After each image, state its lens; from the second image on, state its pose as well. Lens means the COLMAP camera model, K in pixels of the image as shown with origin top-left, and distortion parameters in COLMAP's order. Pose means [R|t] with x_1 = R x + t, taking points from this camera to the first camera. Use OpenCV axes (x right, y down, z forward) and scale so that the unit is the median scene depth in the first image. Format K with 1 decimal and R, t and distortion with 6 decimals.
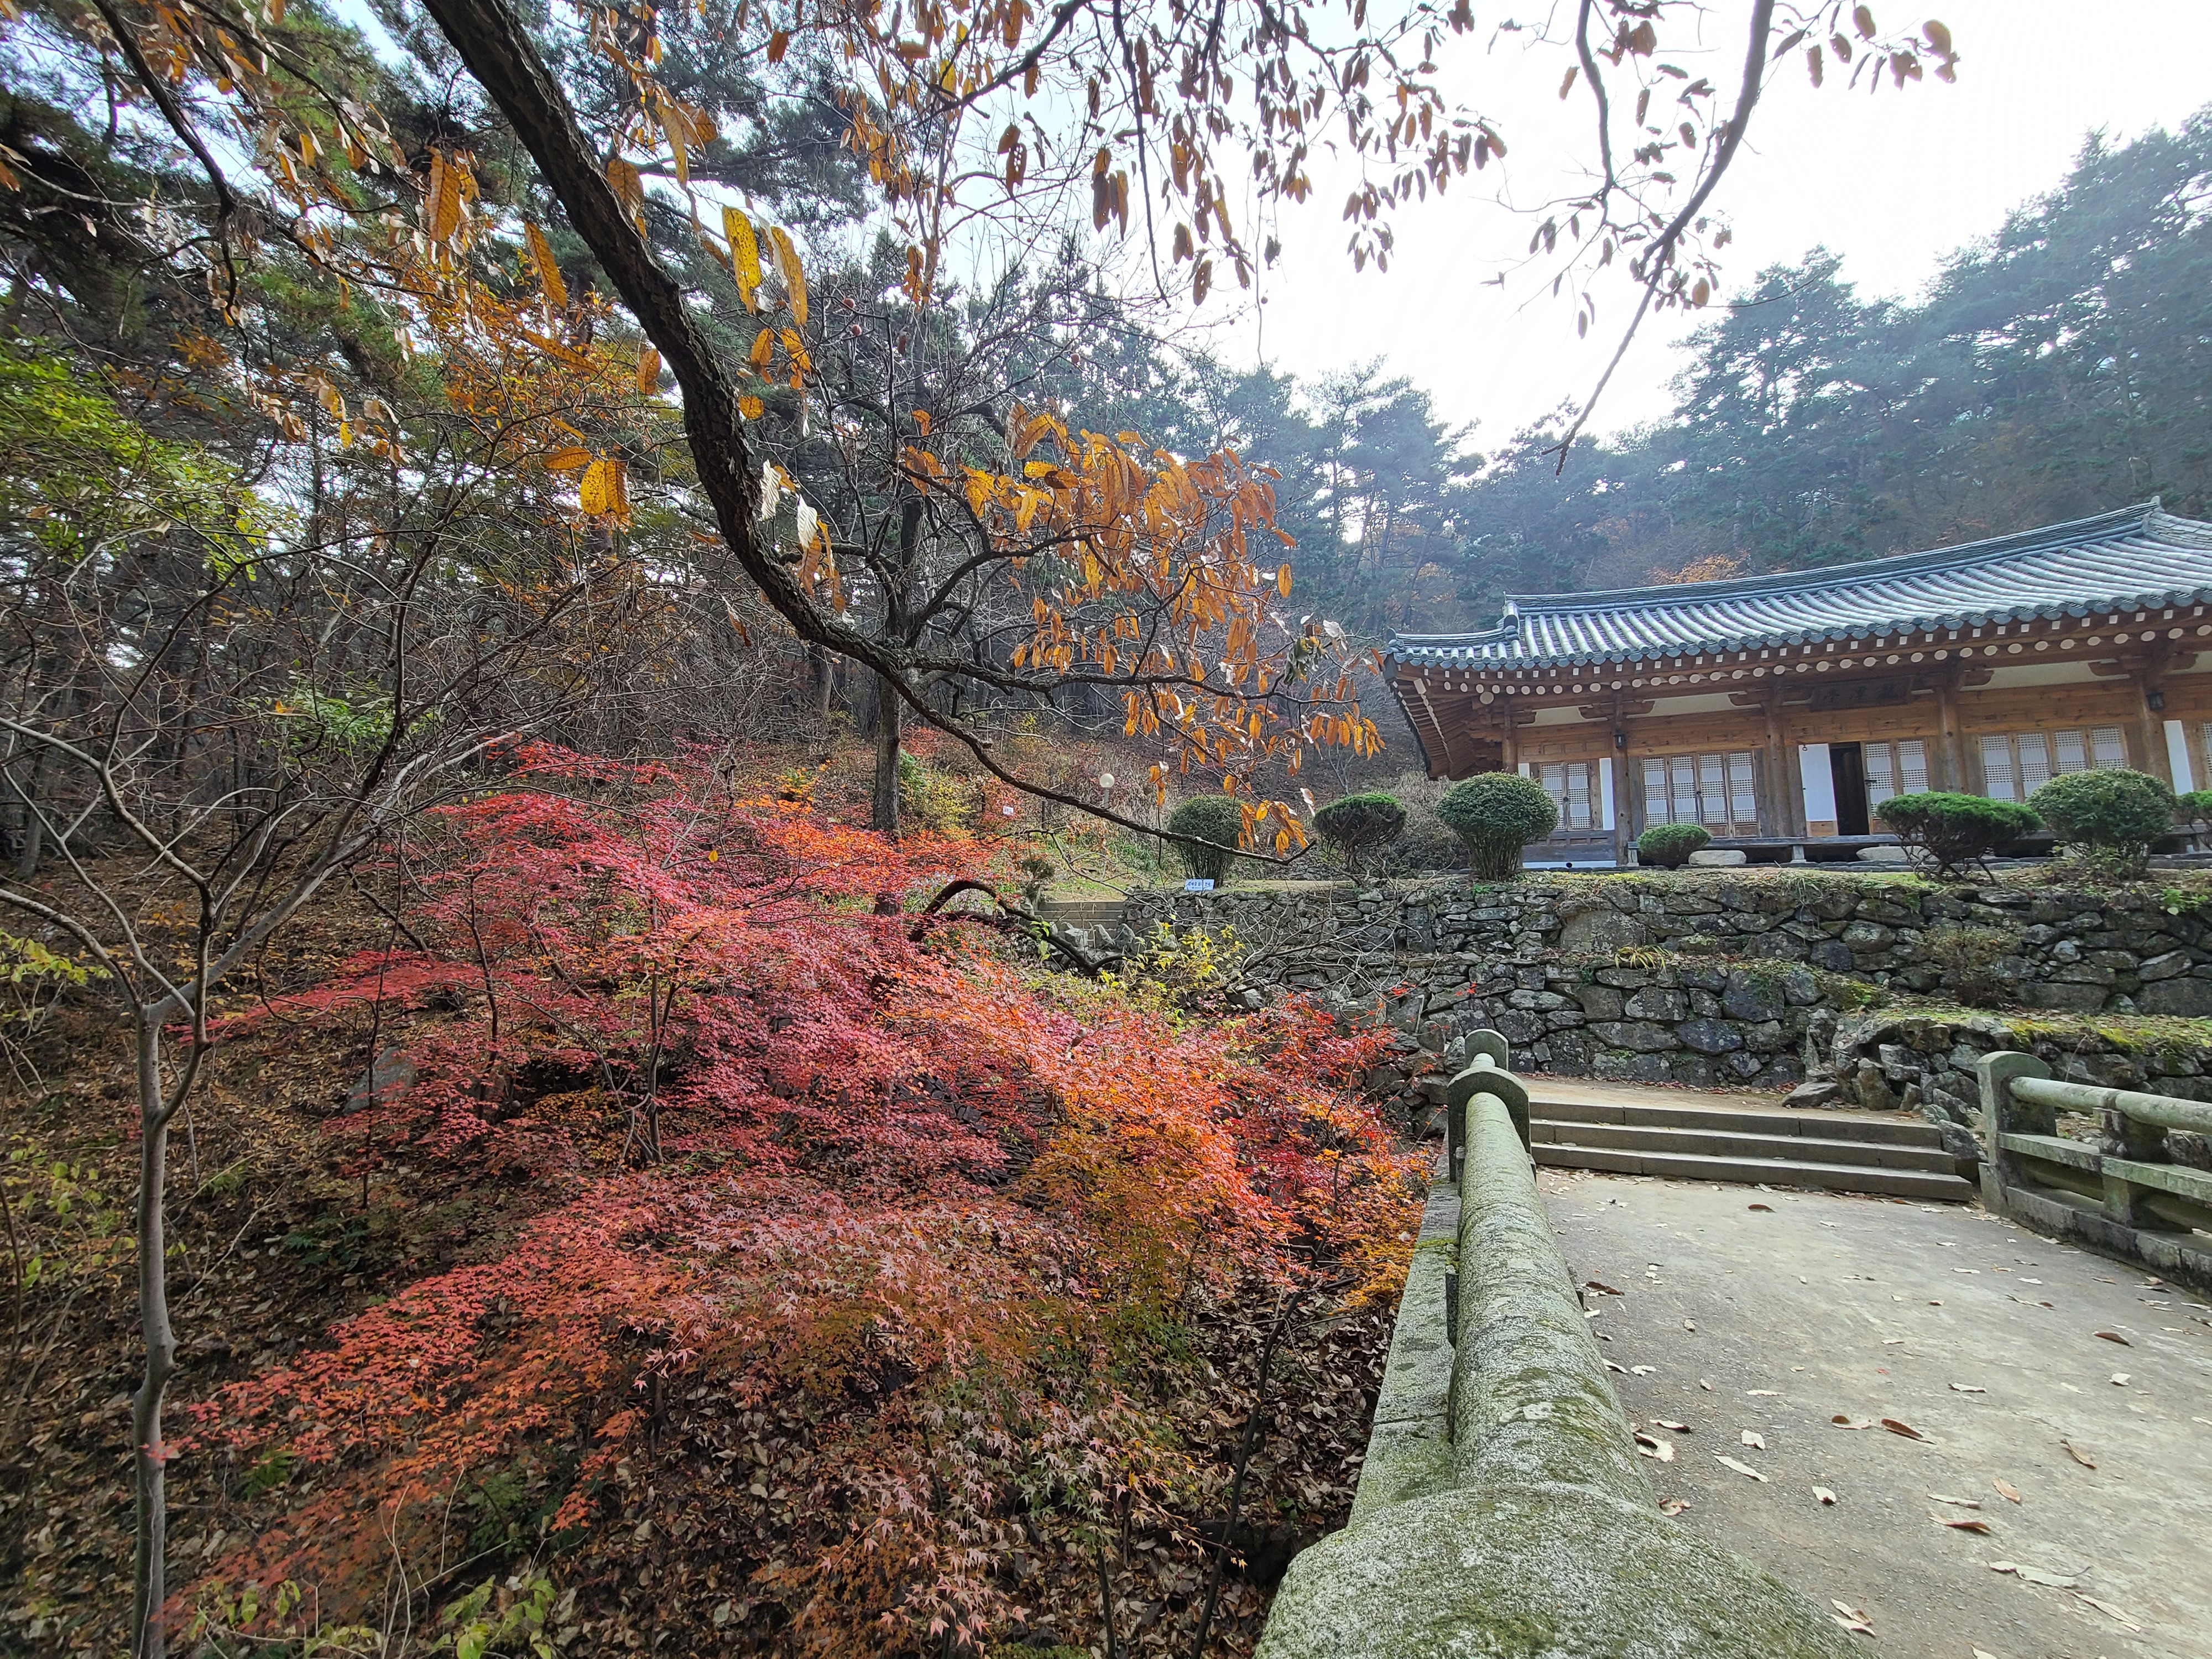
lens RADIAL K [[902.5, 0, 1101.6], [0, 902.5, 843.0], [0, 0, 1]] dist [-0.001508, -0.000949]
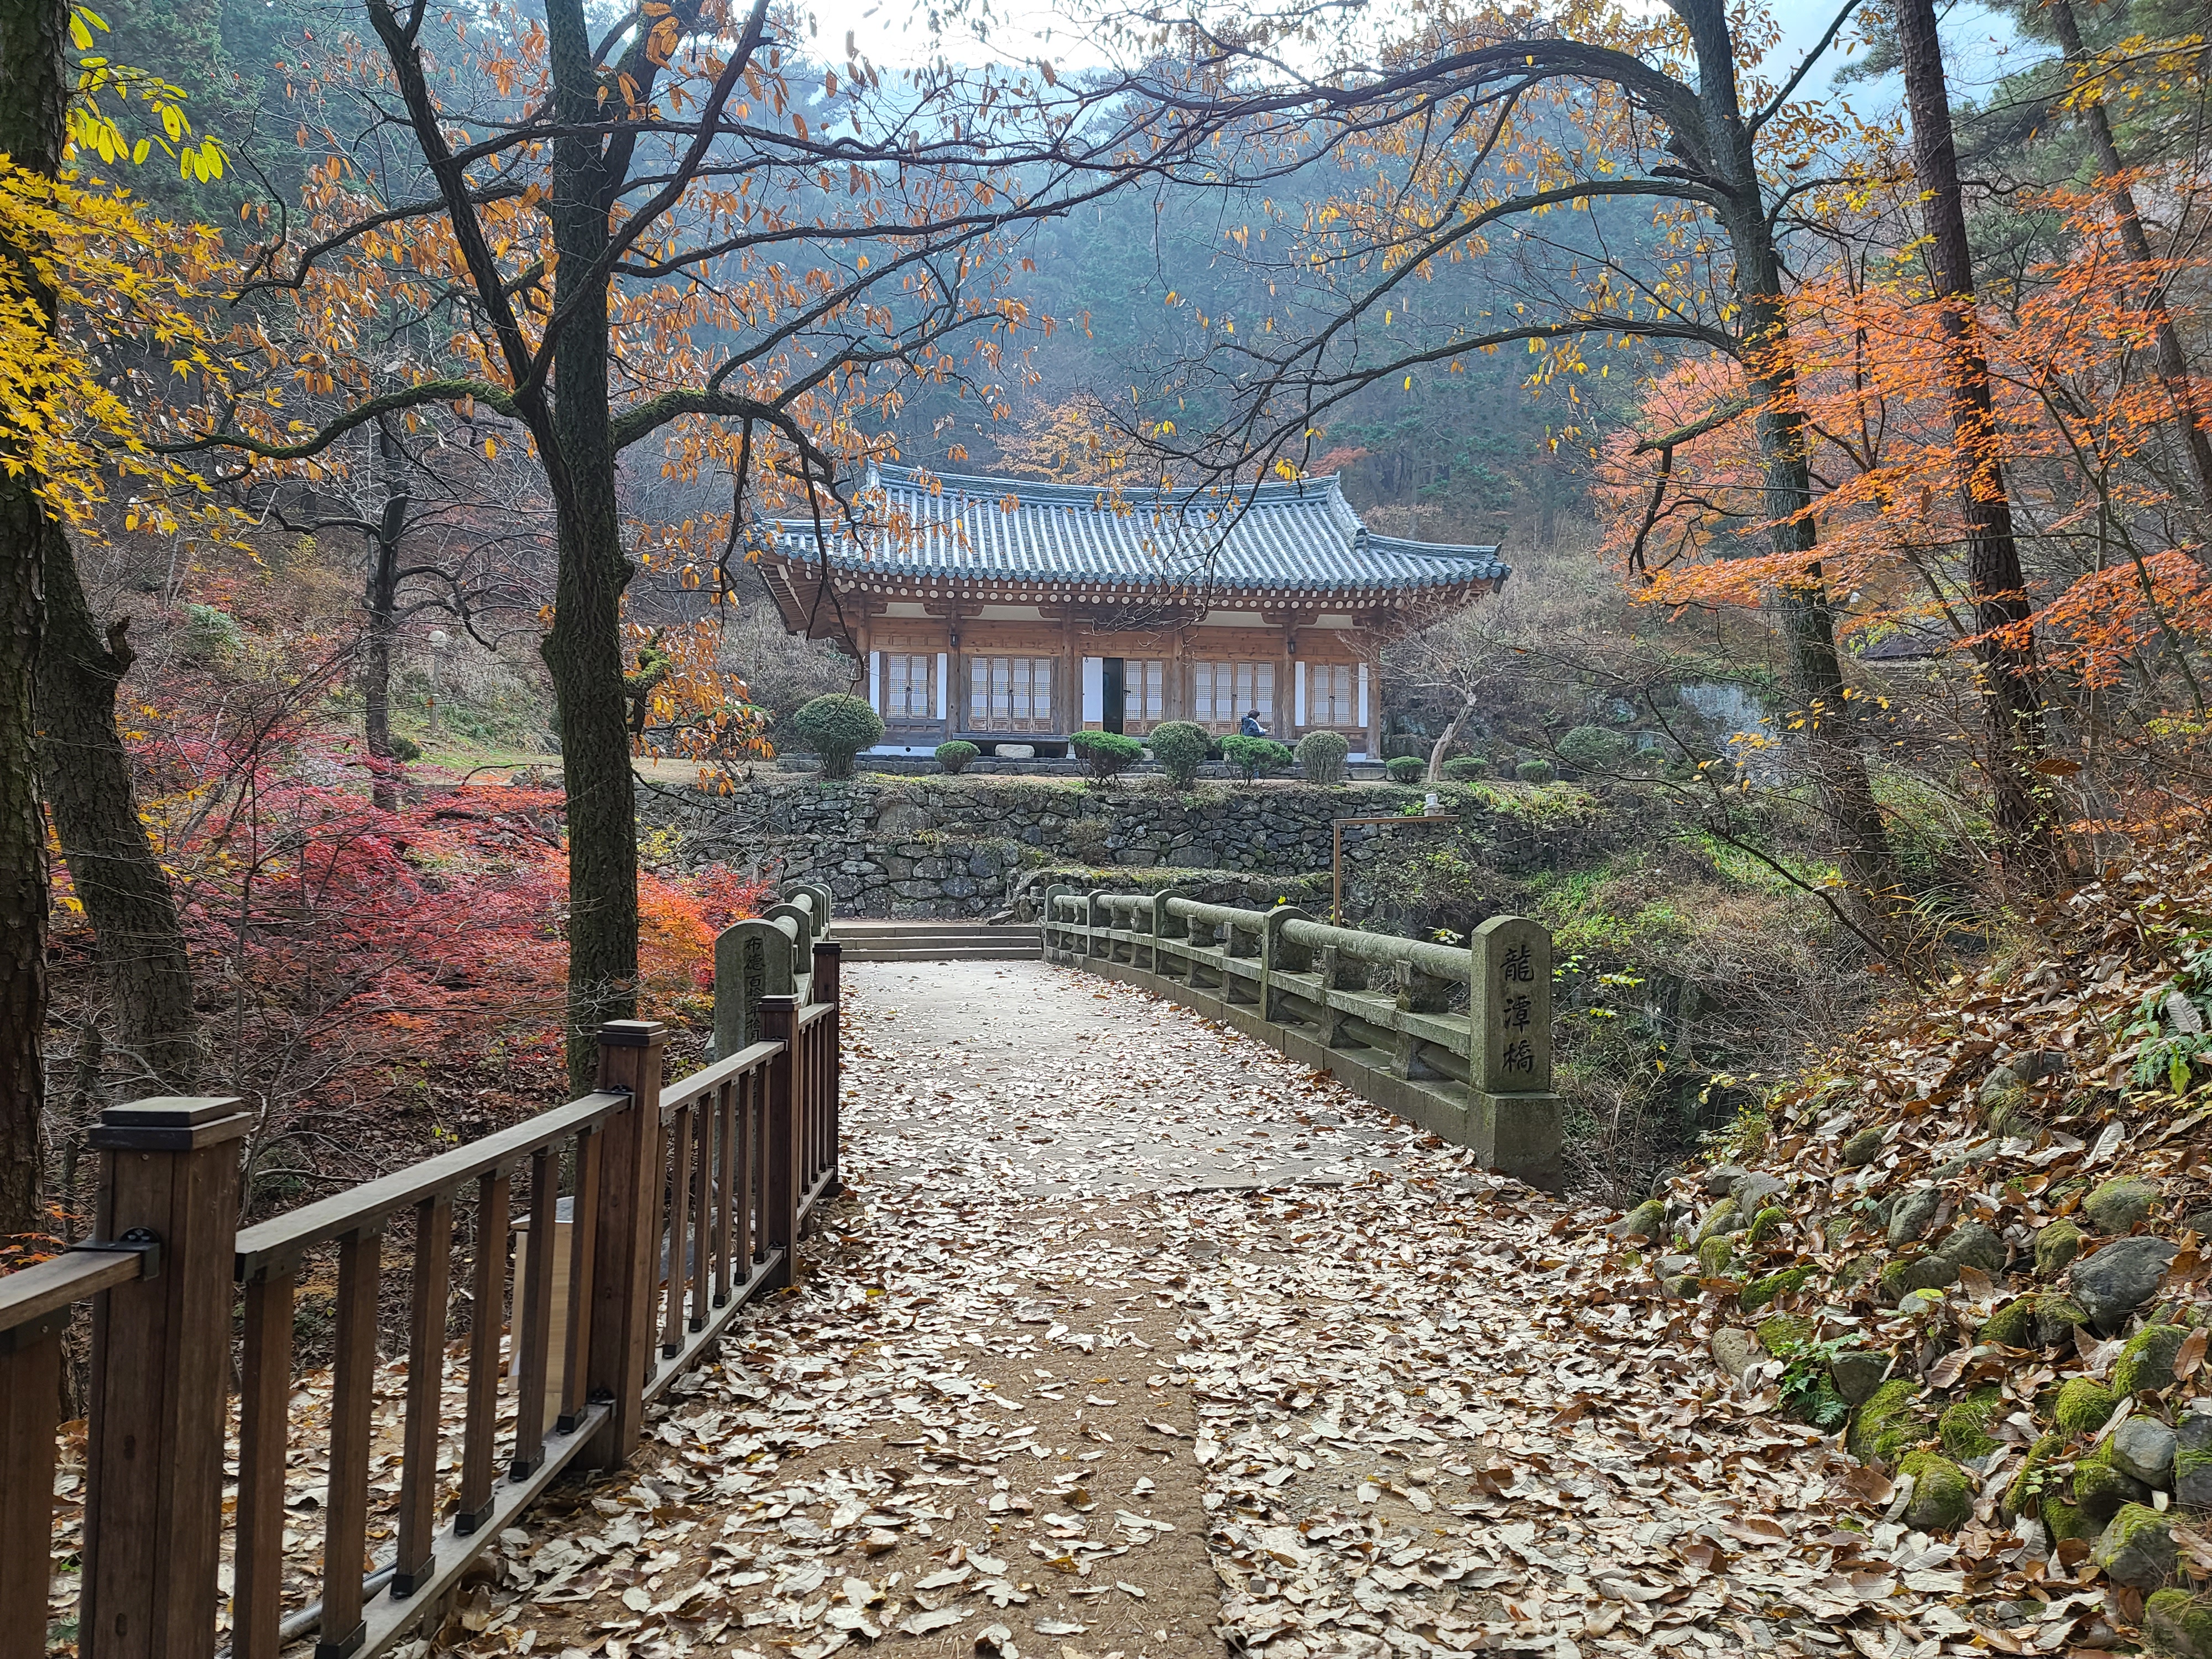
lens RADIAL K [[1613.4, 0, 1112.0], [0, 1613.4, 843.8], [0, 0, 1]] dist [0.074976, -0.063821]
pose [[0.851410, -0.015969, 0.524257, -0.489732], [-0.059197, 0.990224, 0.126301, -0.199023], [-0.521149, -0.138568, 0.842142, -1.289356]]
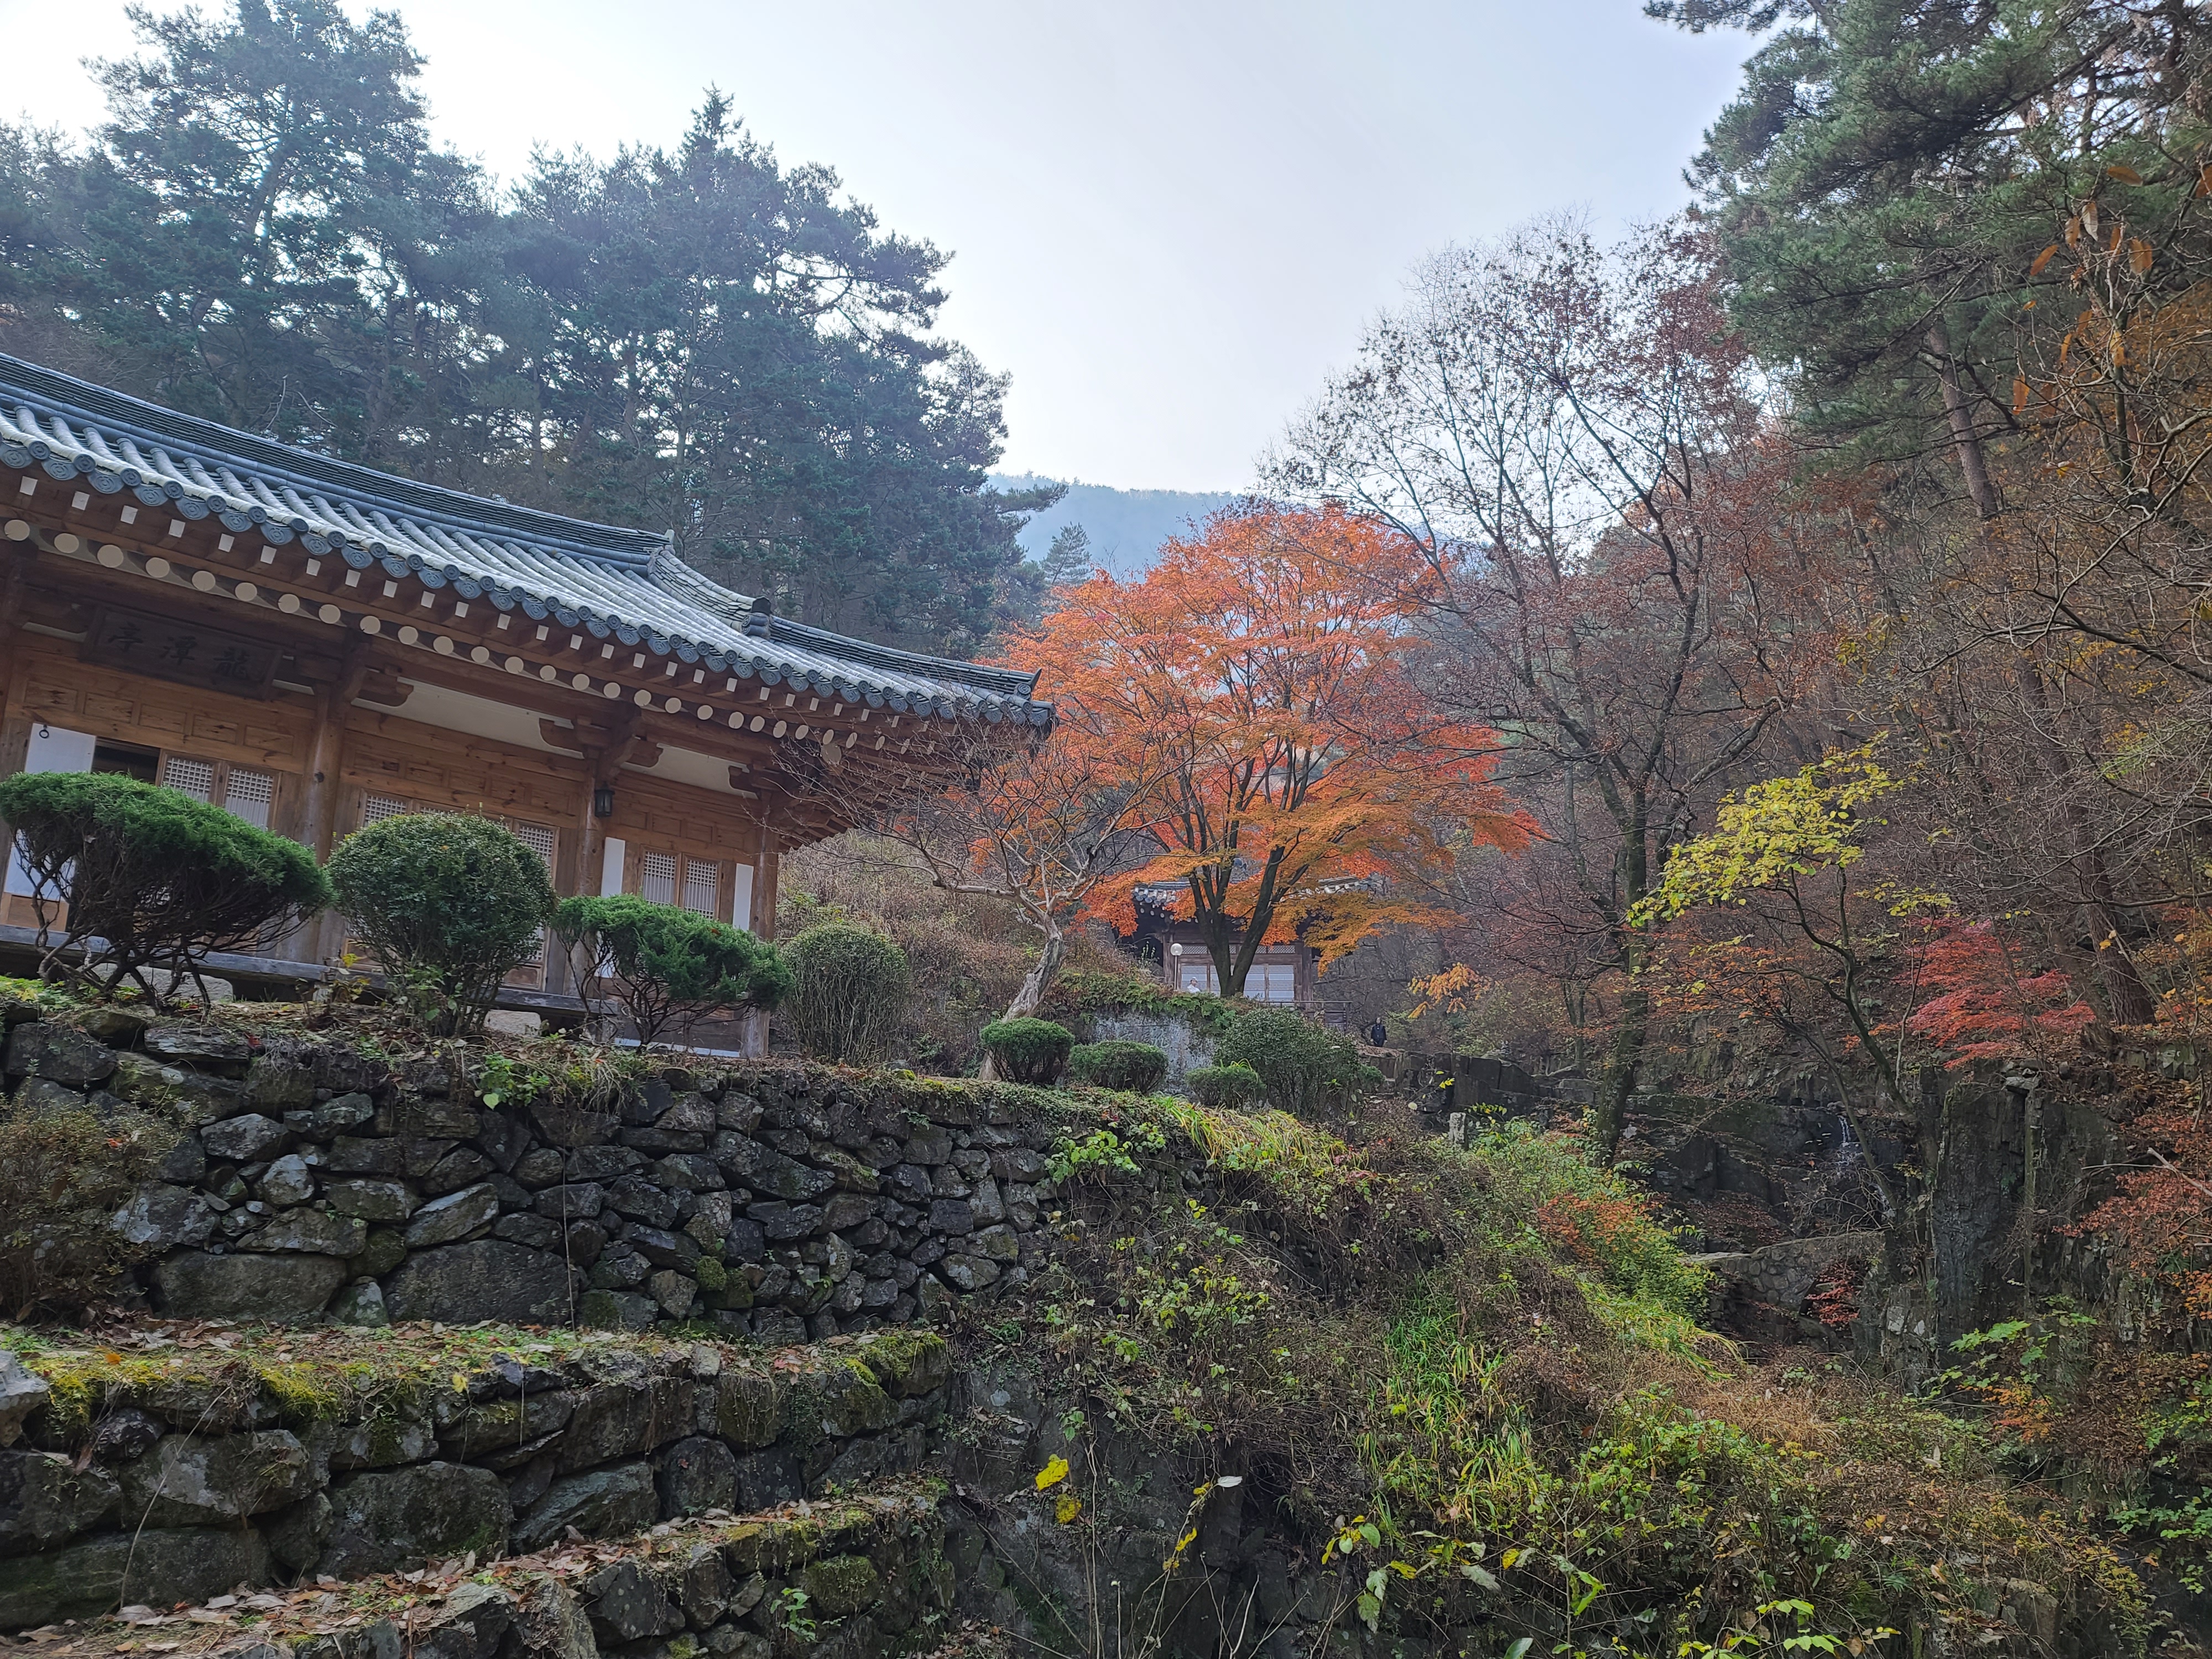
lens RADIAL K [[1612.5, 0, 1160.7], [0, 1612.5, 869.8], [0, 0, 1]] dist [0.088628, -0.063134]
pose [[0.373438, 0.210858, 0.903373, 0.389797], [-0.129310, 0.976149, -0.174390, 0.047961], [-0.918598, -0.051691, 0.391798, 0.252749]]
